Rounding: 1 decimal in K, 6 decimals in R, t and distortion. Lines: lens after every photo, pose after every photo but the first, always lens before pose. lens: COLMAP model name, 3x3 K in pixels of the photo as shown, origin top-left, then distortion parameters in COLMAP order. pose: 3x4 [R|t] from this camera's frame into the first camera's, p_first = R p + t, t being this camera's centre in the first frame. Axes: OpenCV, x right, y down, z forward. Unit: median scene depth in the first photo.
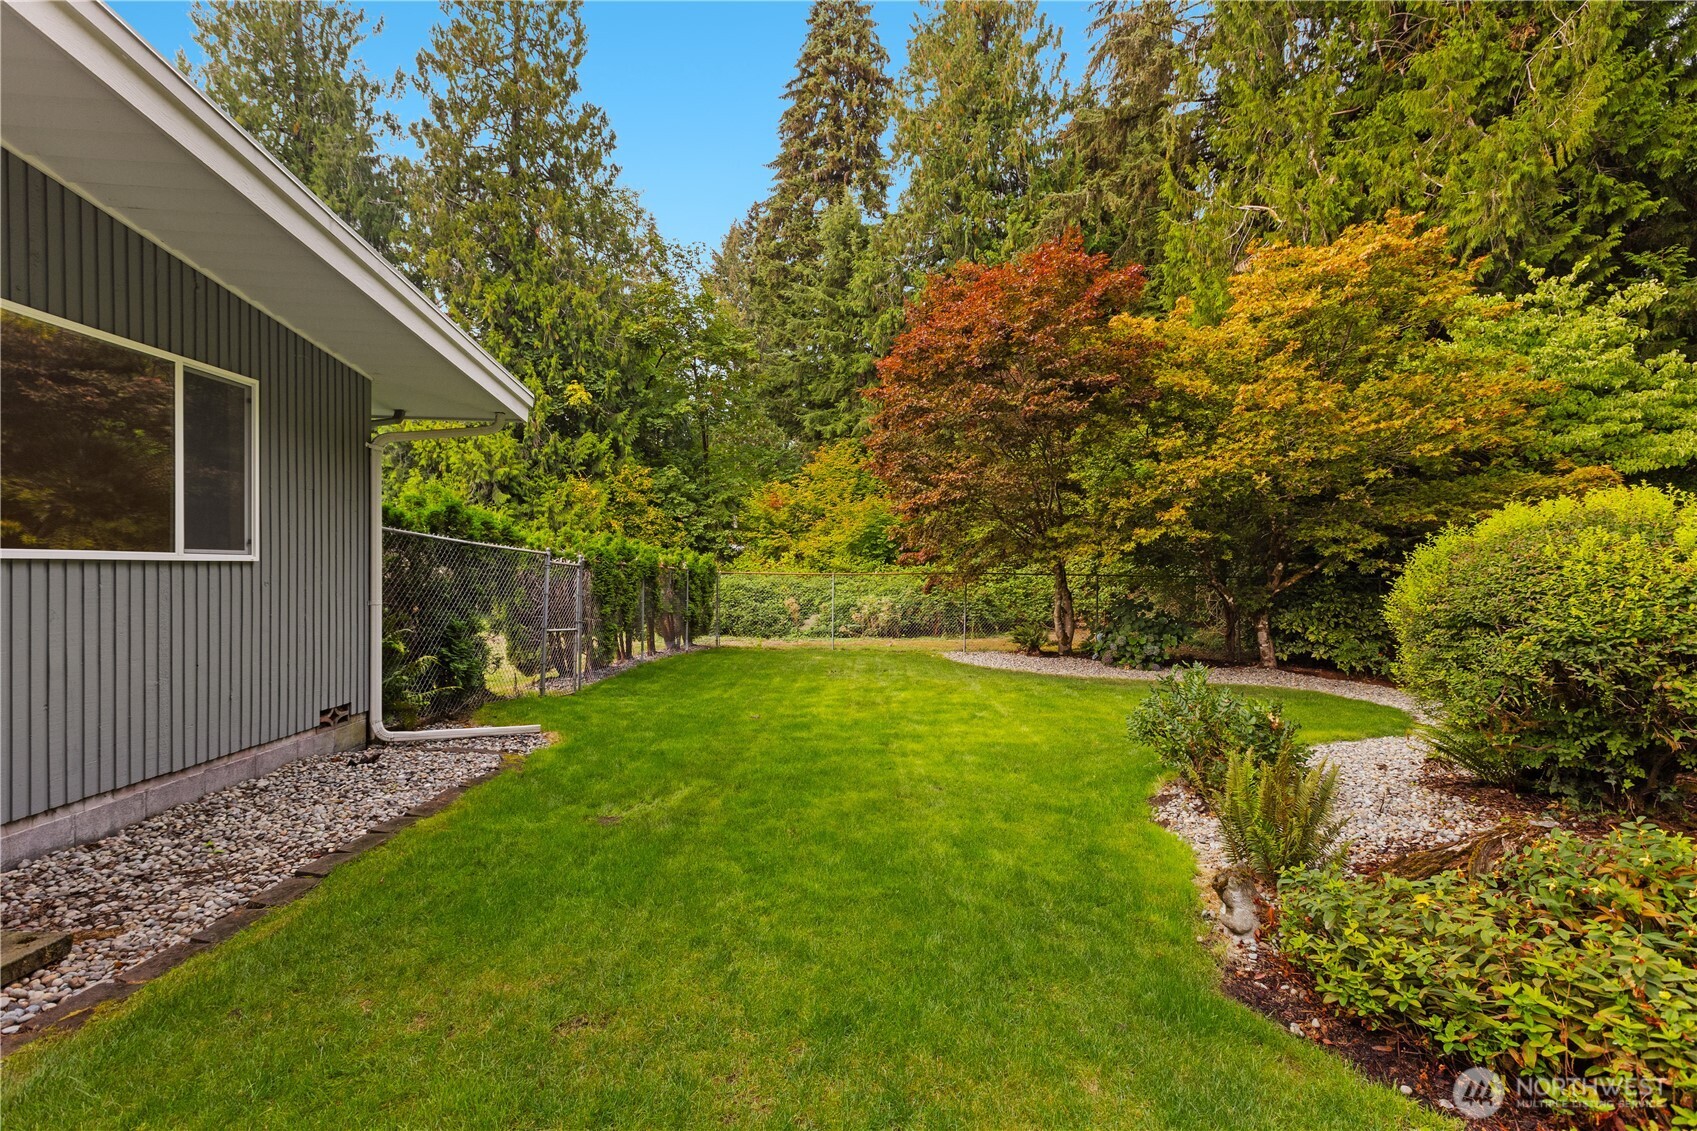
lens RADIAL K [[758.4, 0, 842.7], [0, 758.4, 574.8], [0, 0, 1]] dist [0.002167, -0.000669]
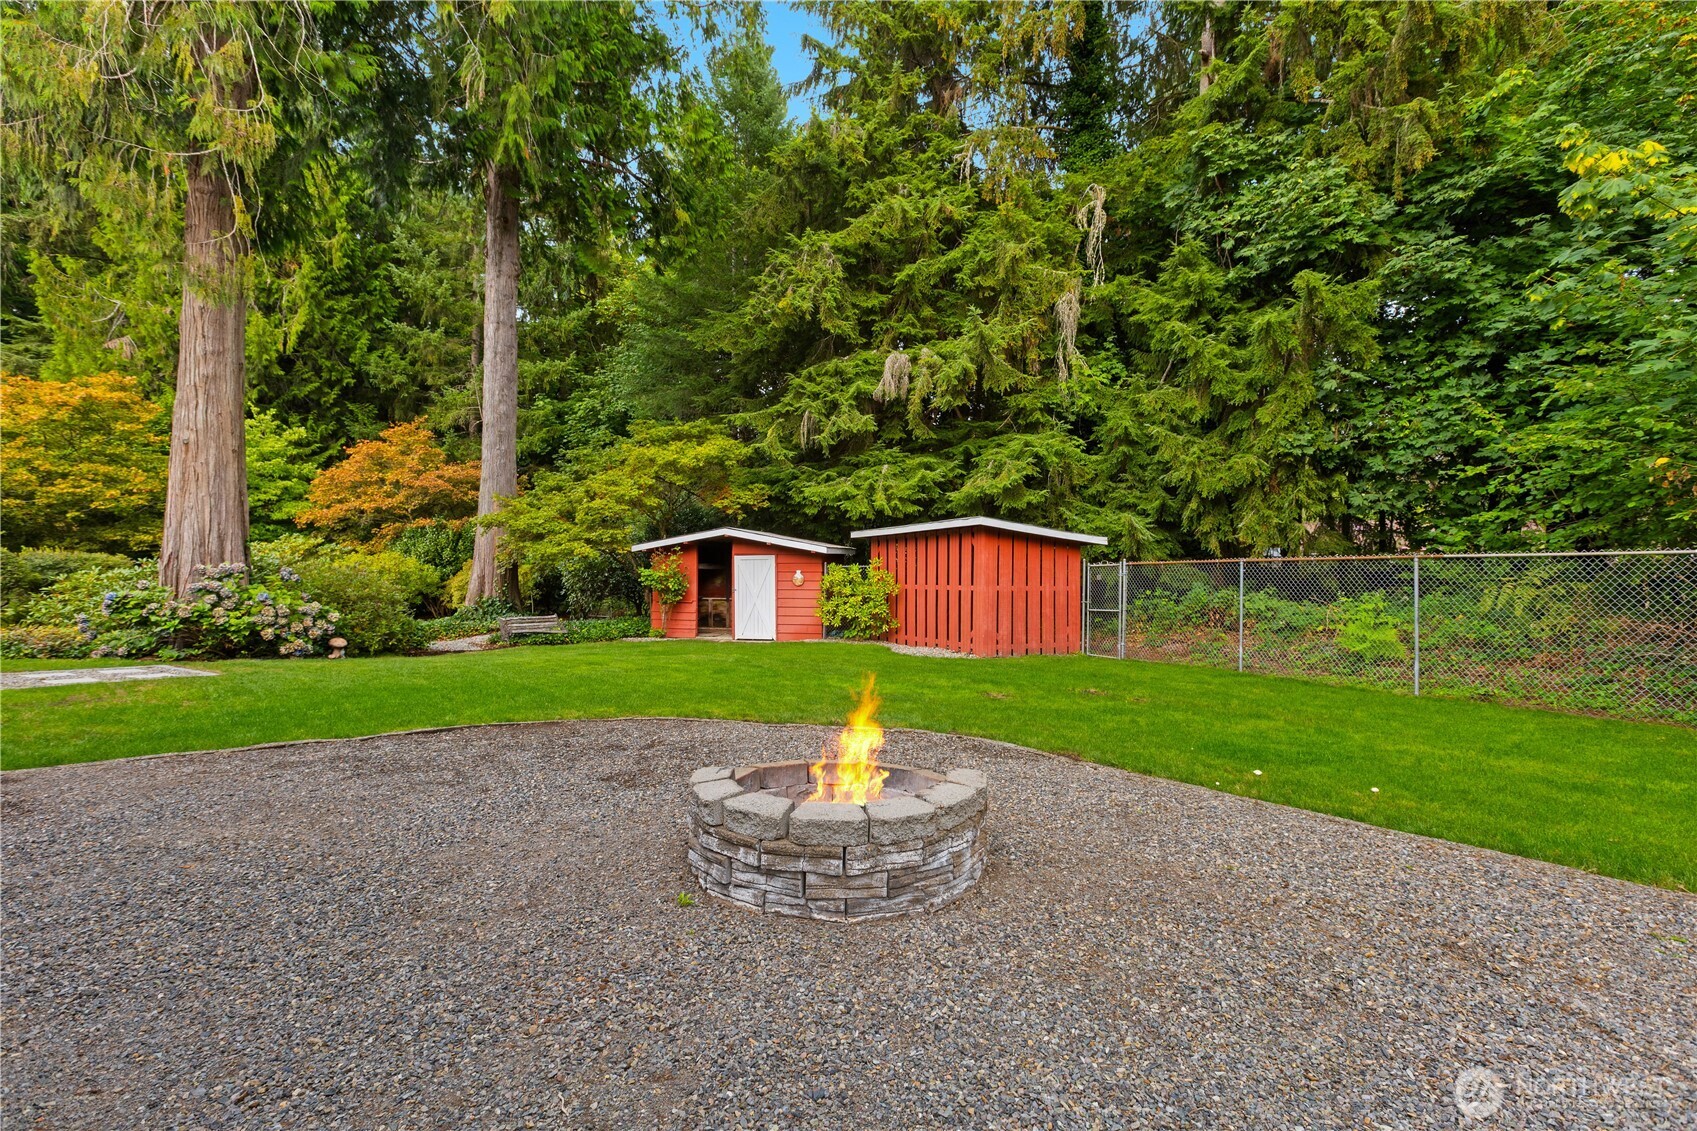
lens RADIAL K [[758.4, 0, 845.3], [0, 758.4, 567.7], [0, 0, 1]] dist [0.002167, -0.000669]
pose [[0.503309, 0.006682, 0.864080, 0.013825], [0.002643, 0.999954, -0.009273, 0.017590], [-0.864102, 0.006950, 0.503268, -1.096343]]
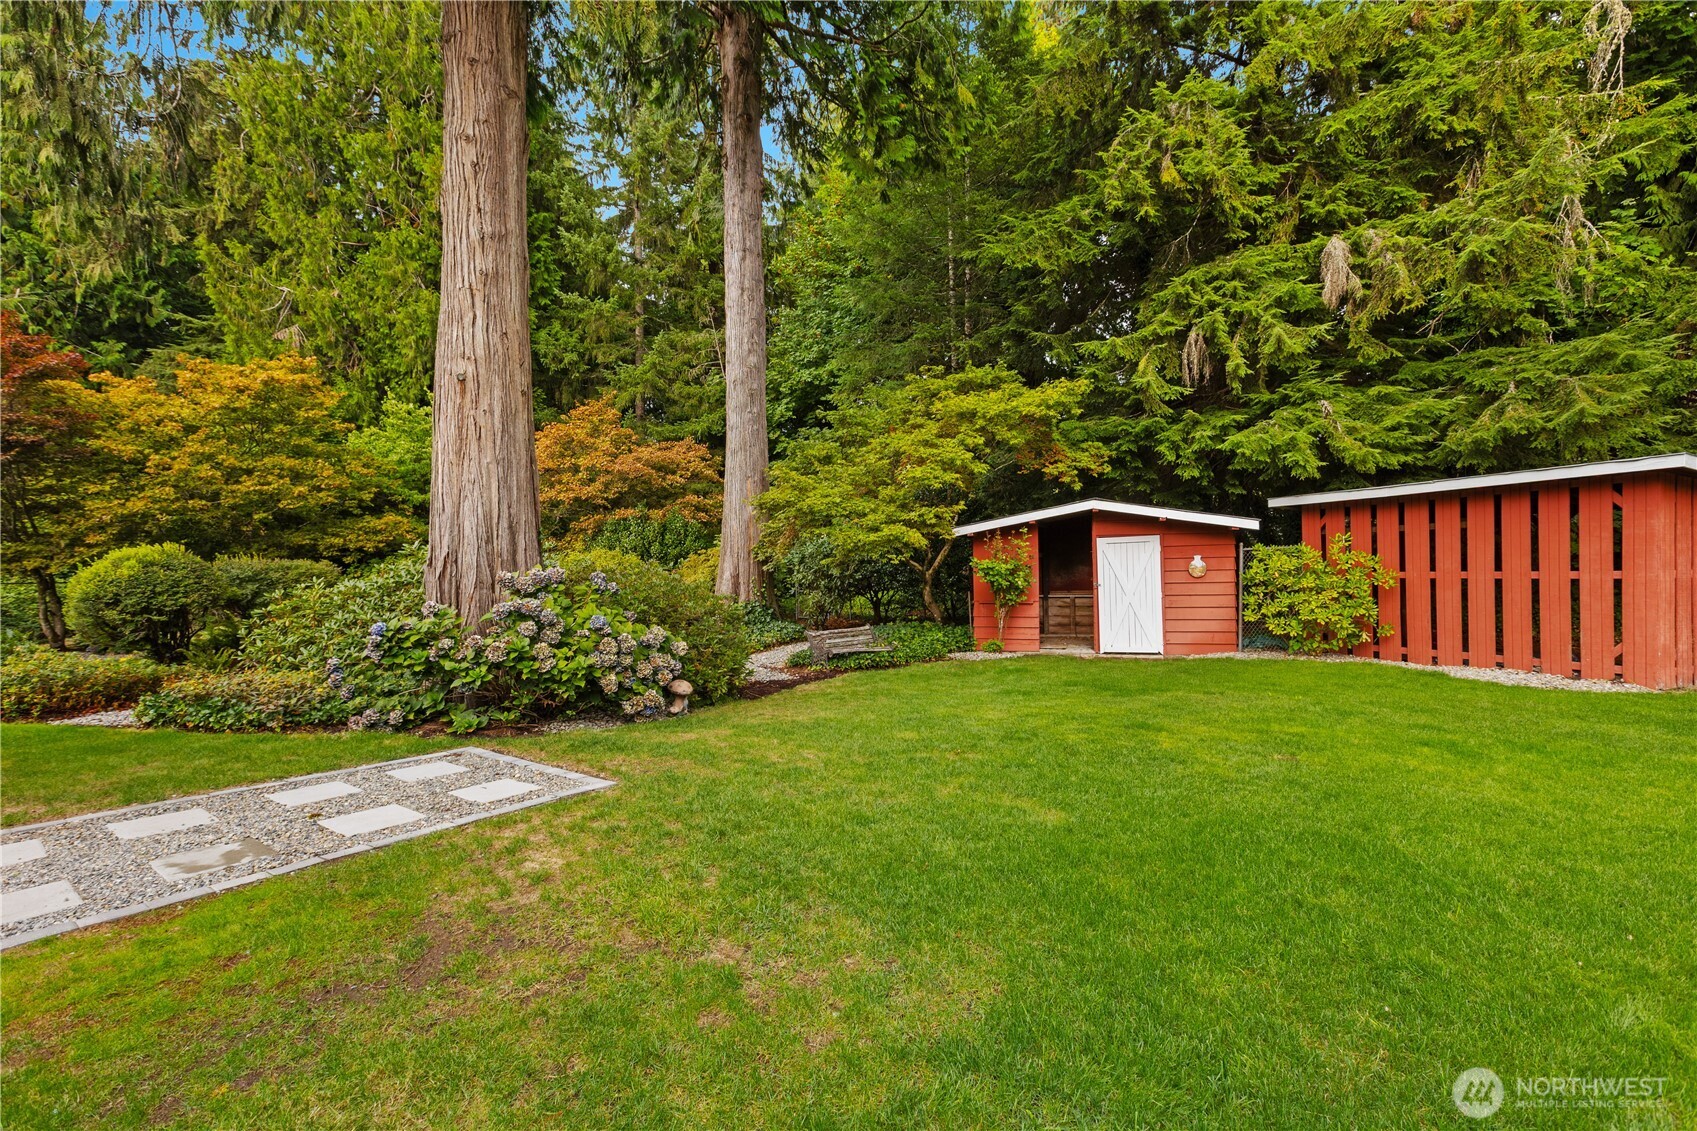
lens RADIAL K [[758.4, 0, 844.0], [0, 758.4, 566.6], [0, 0, 1]] dist [0.002167, -0.000669]
pose [[0.599716, -0.020892, 0.799940, 0.088406], [0.031179, 0.999510, 0.002729, 0.009259], [-0.799605, 0.023305, 0.600073, -0.668803]]
